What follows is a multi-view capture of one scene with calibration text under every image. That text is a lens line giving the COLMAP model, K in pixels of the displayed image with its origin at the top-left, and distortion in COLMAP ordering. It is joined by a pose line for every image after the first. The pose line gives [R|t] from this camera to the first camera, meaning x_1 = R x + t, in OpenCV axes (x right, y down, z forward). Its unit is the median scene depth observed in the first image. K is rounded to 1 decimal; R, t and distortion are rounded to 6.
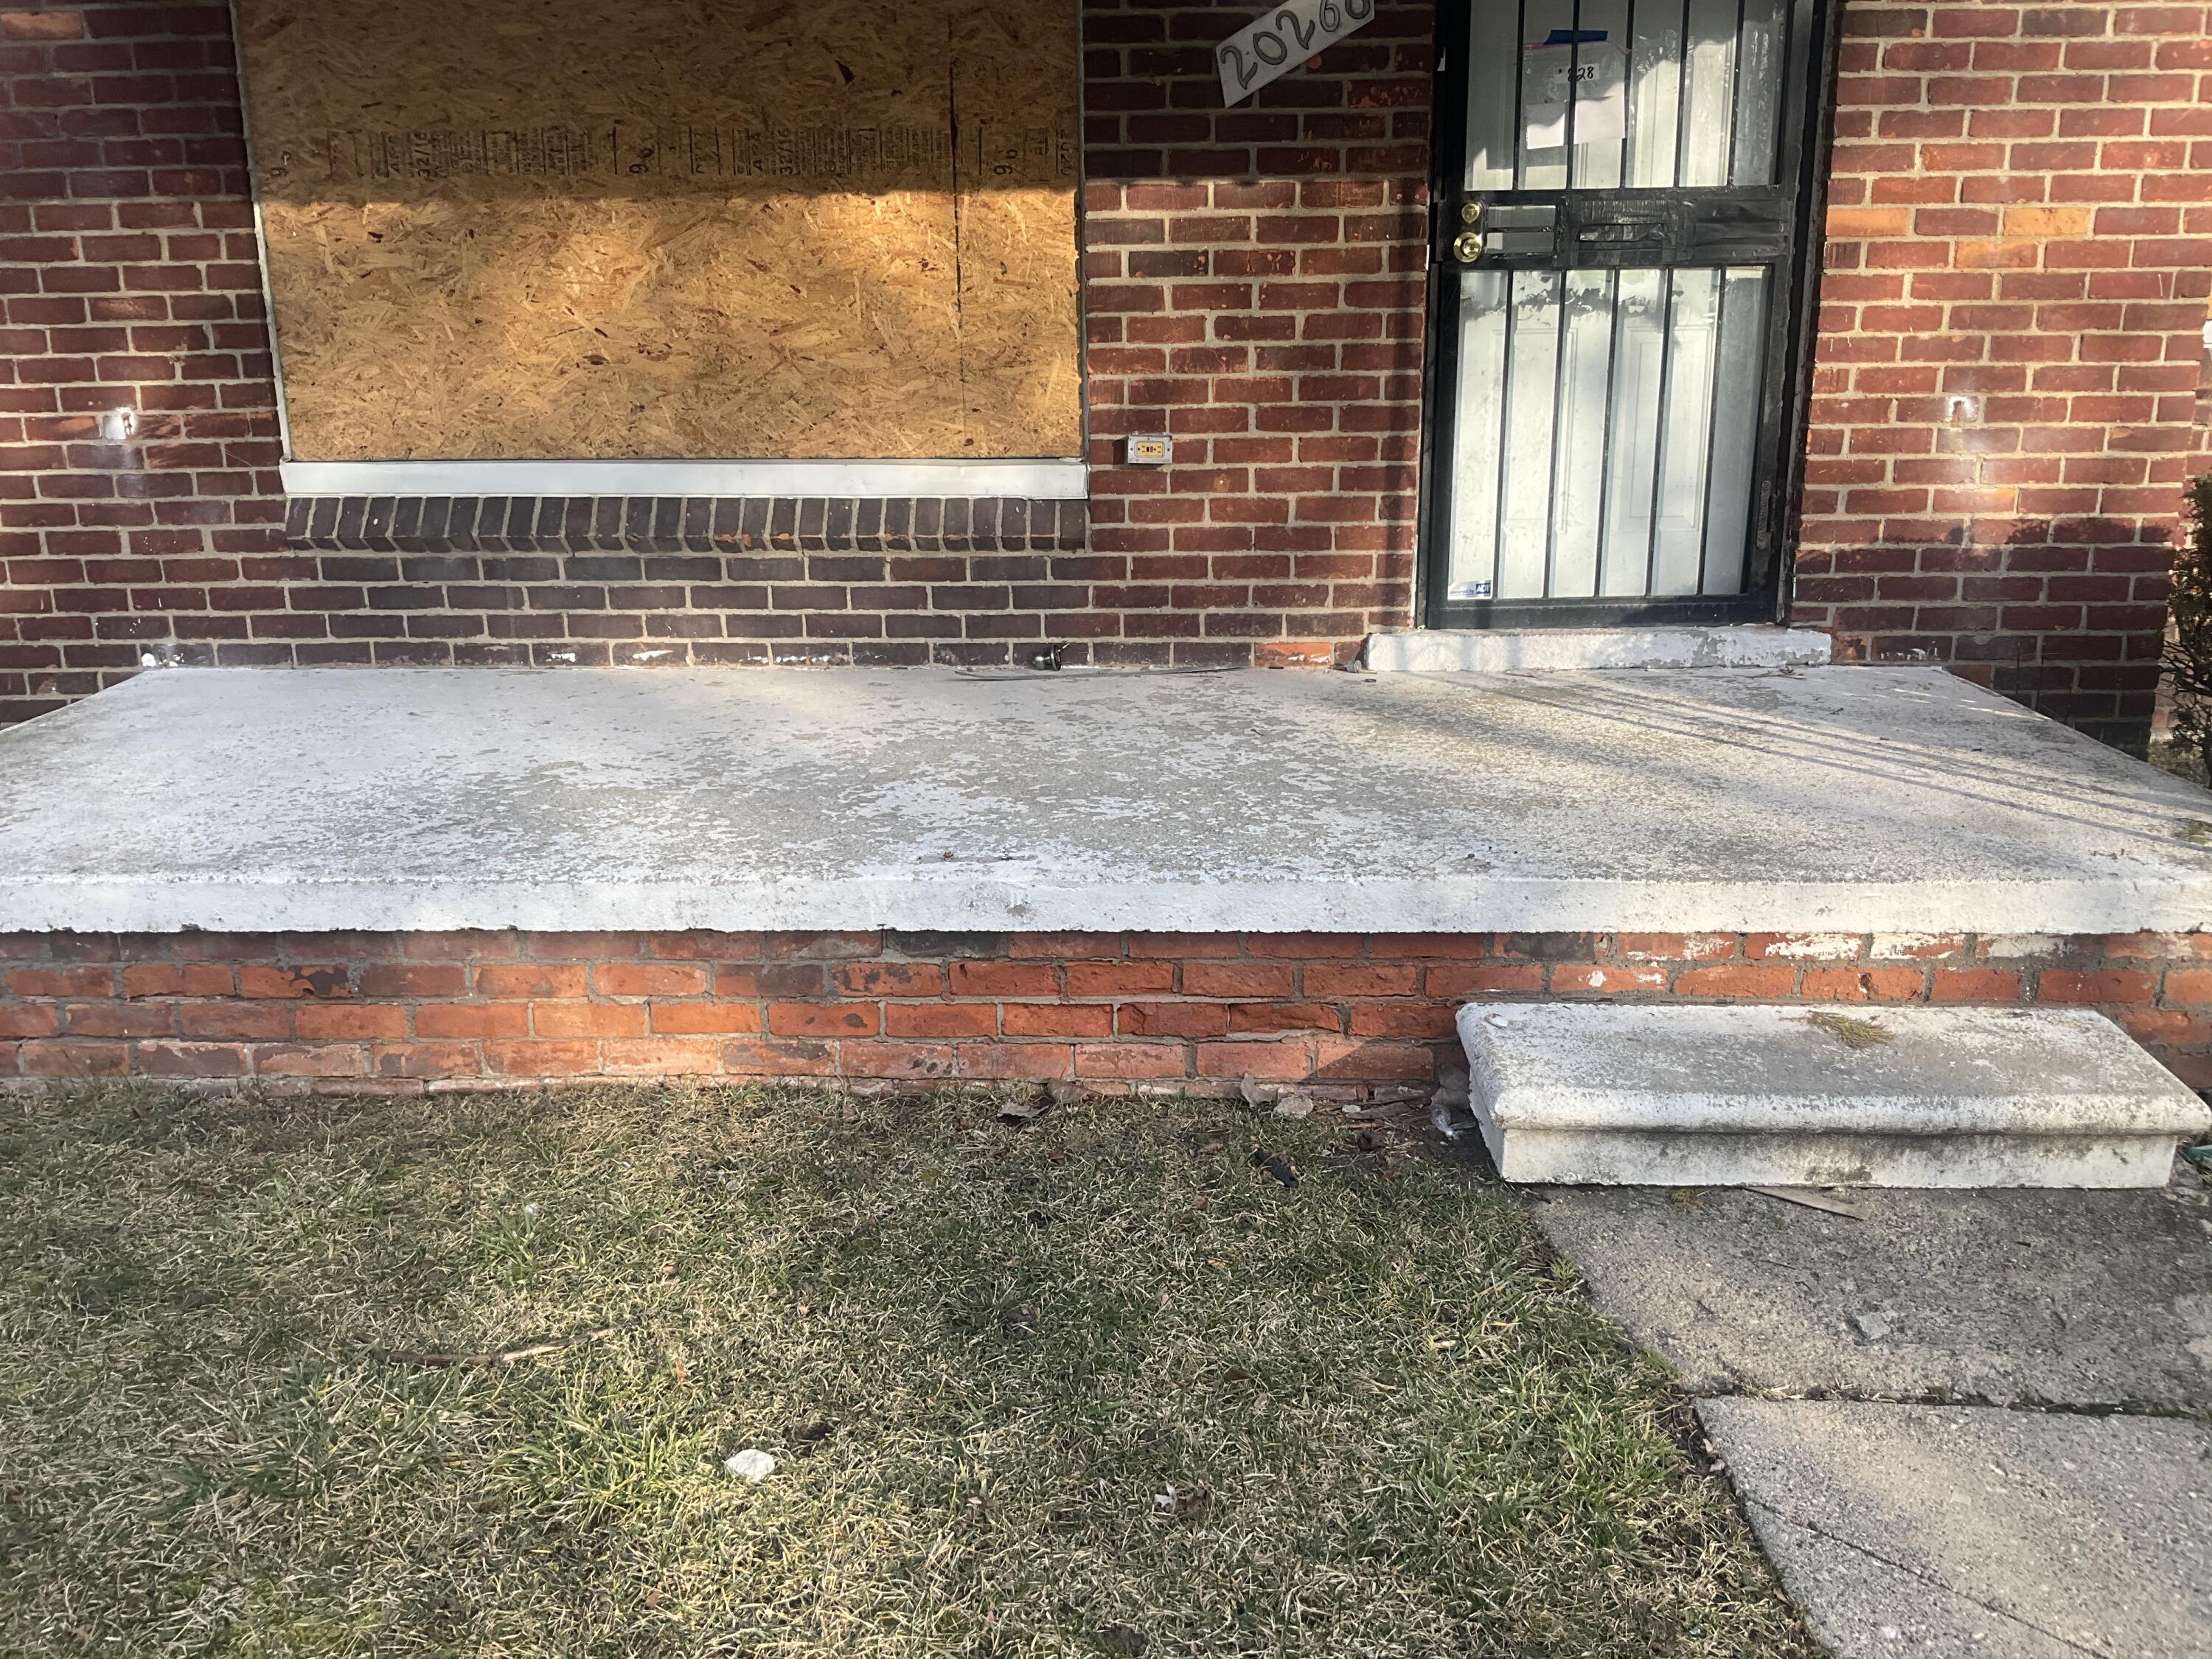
lens RADIAL K [[1807.4, 0, 1109.3], [0, 1807.4, 836.4], [0, 0, 1]] dist [0.113619, -0.234055]
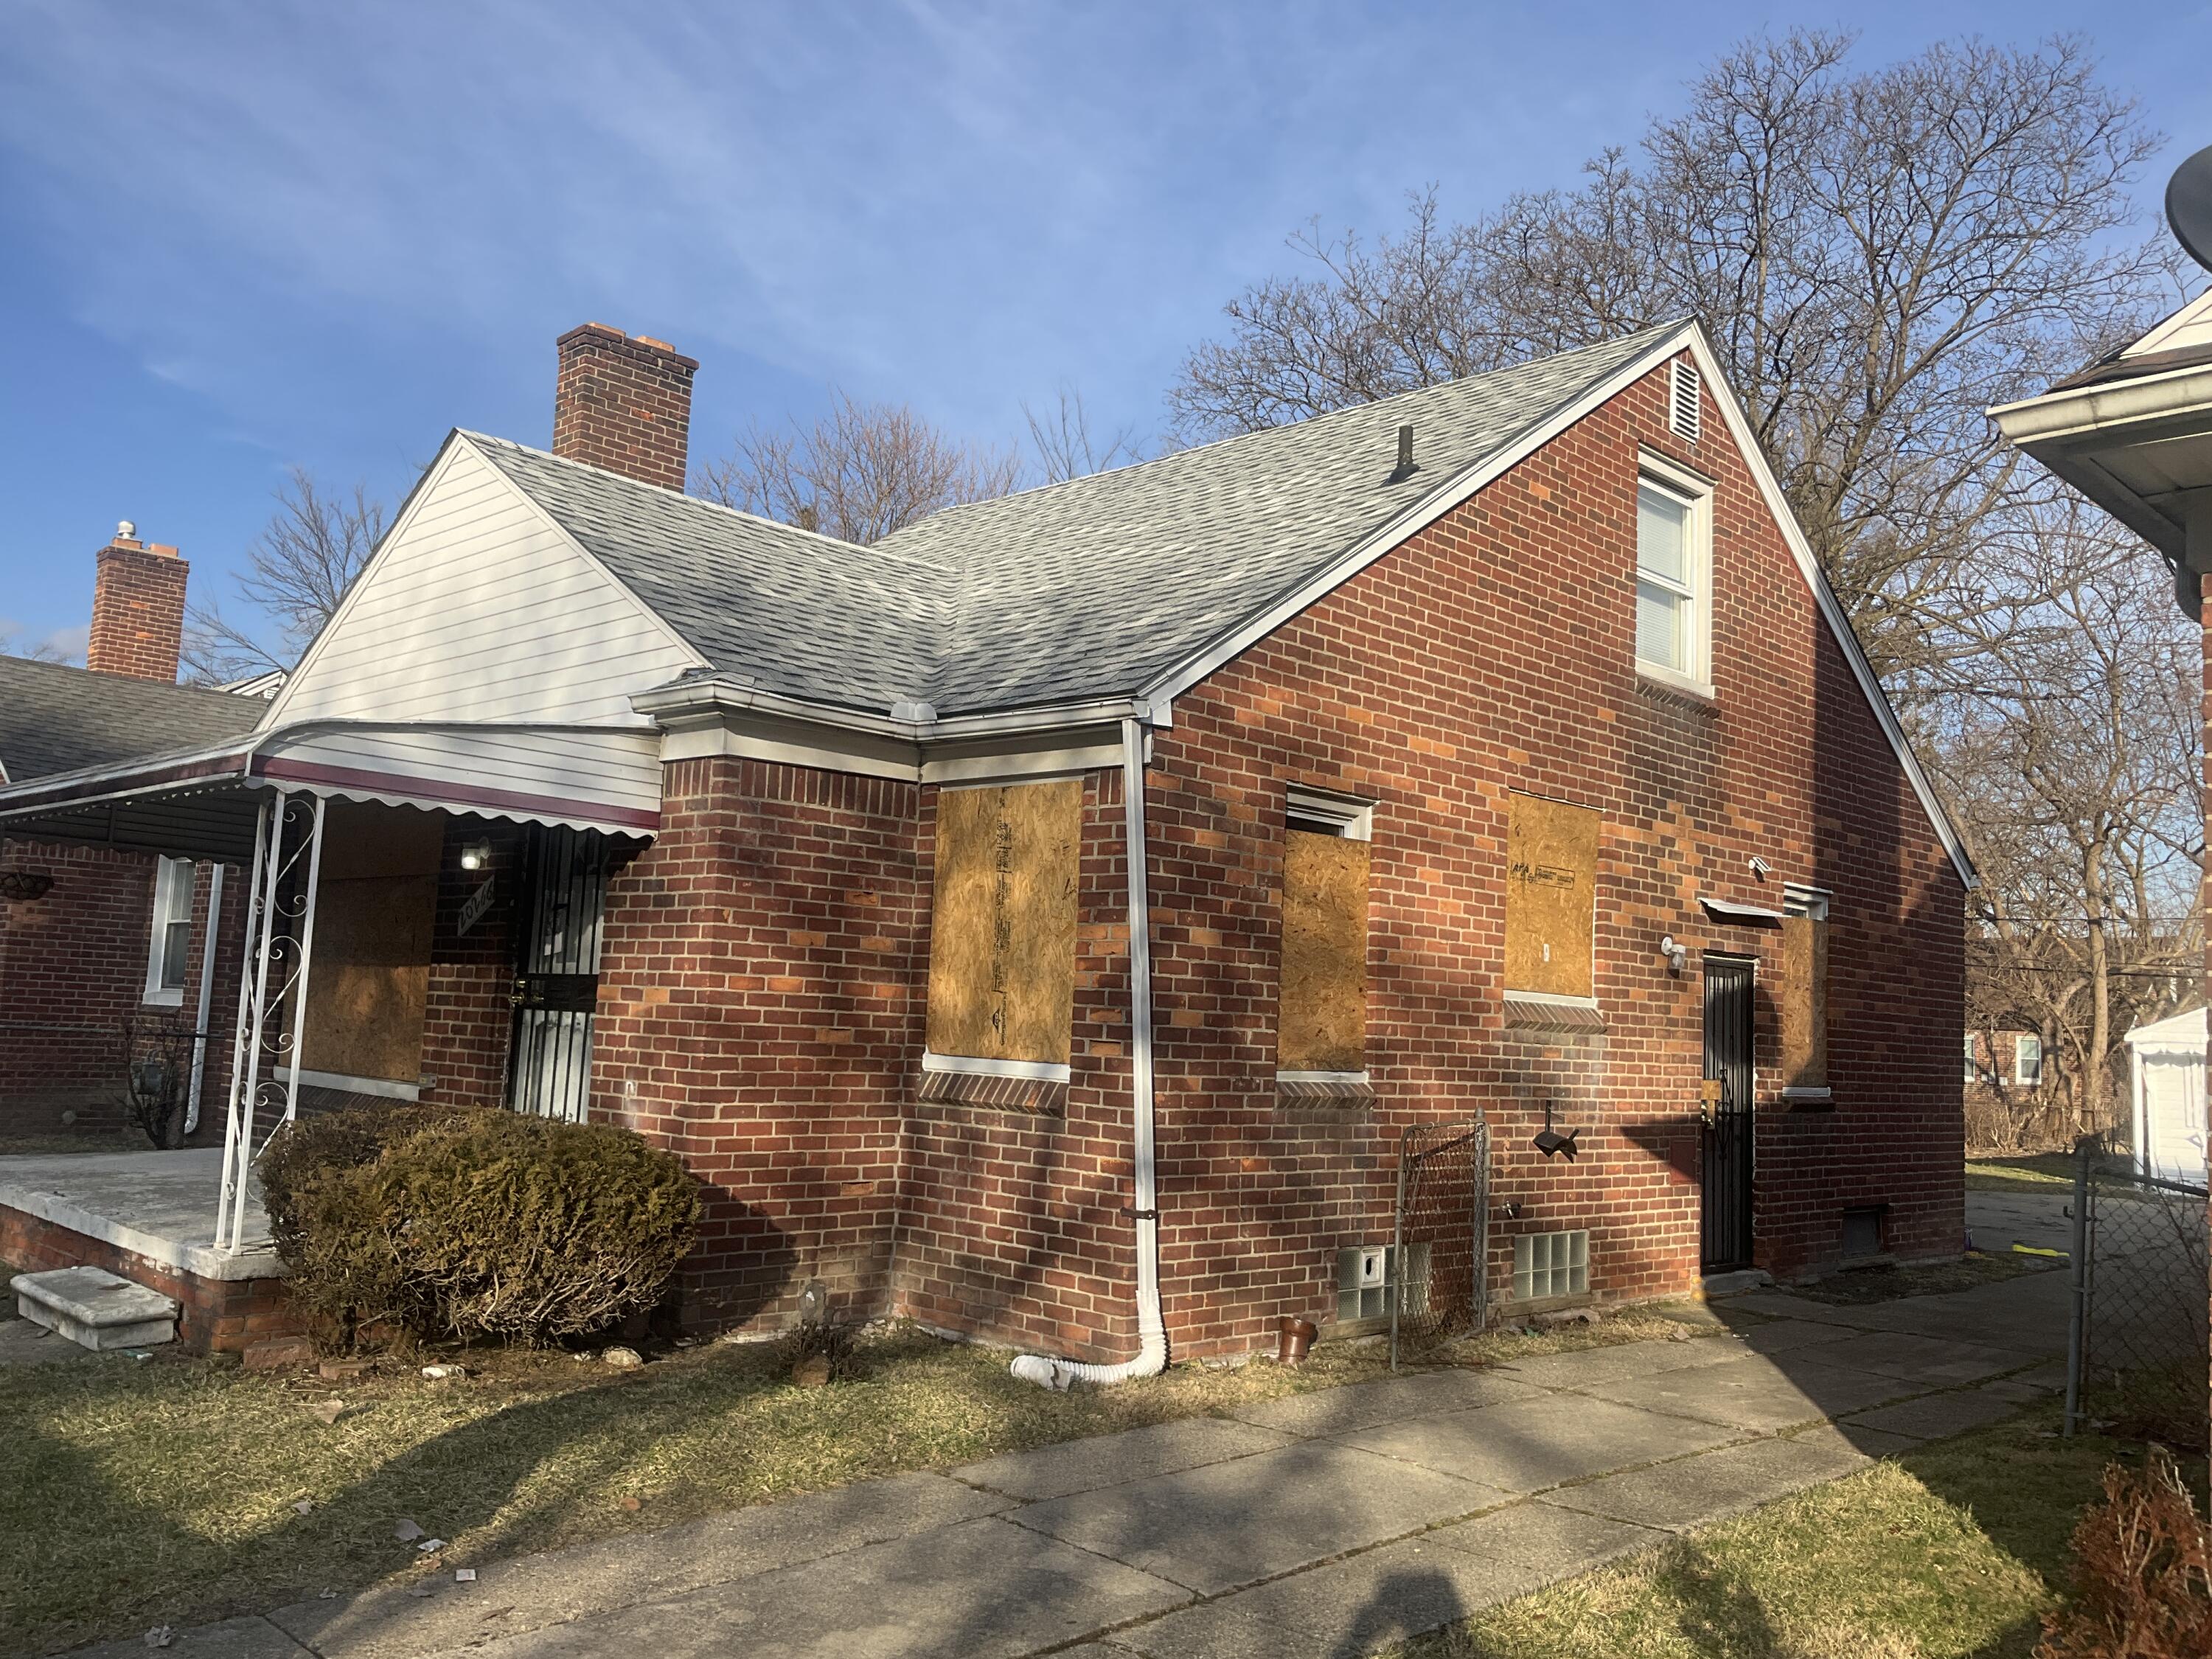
lens RADIAL K [[1807.4, 0, 1109.3], [0, 1807.4, 836.4], [0, 0, 1]] dist [0.113619, -0.234055]
pose [[0.736803, -0.024824, -0.675652, 2.106294], [-0.228278, 0.931508, -0.283163, -0.052800], [0.636405, 0.362872, 0.680671, -0.073410]]
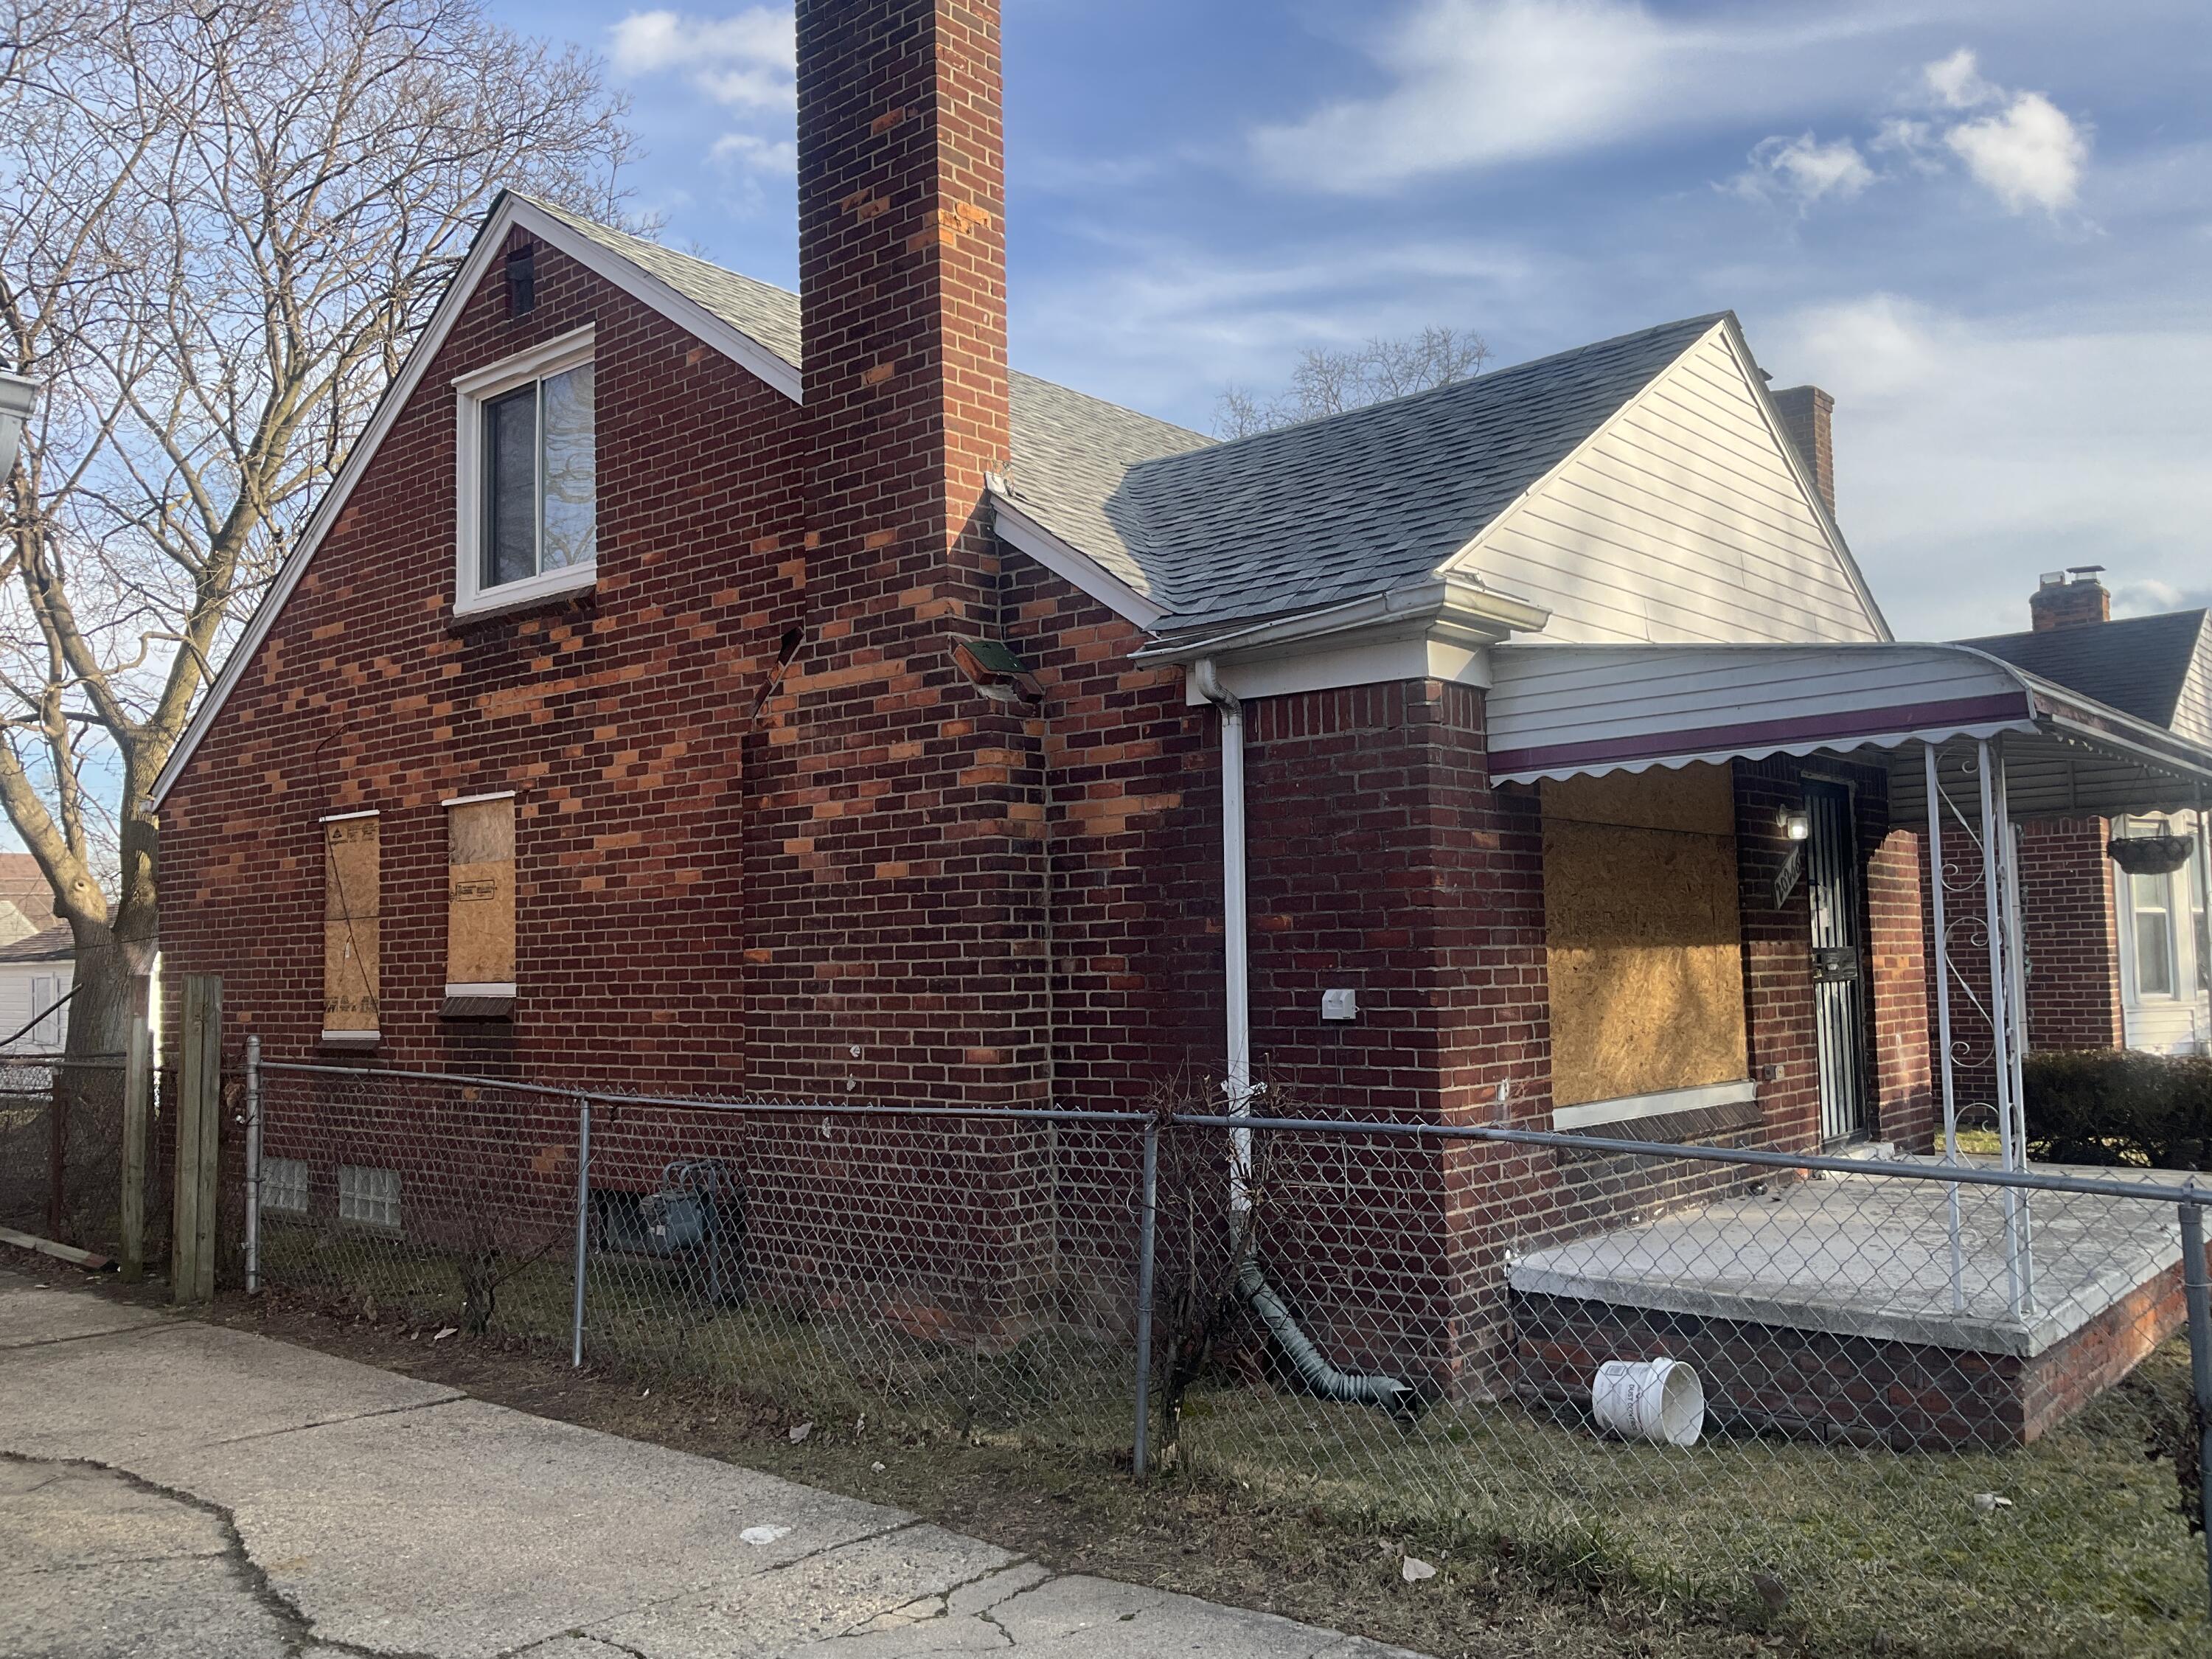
lens RADIAL K [[1807.4, 0, 1109.3], [0, 1807.4, 836.4], [0, 0, 1]] dist [0.113619, -0.234055]
pose [[0.621926, 0.053420, 0.781252, -1.957808], [0.218872, 0.946050, -0.238925, -0.141532], [-0.751866, 0.319588, 0.576681, 0.332743]]
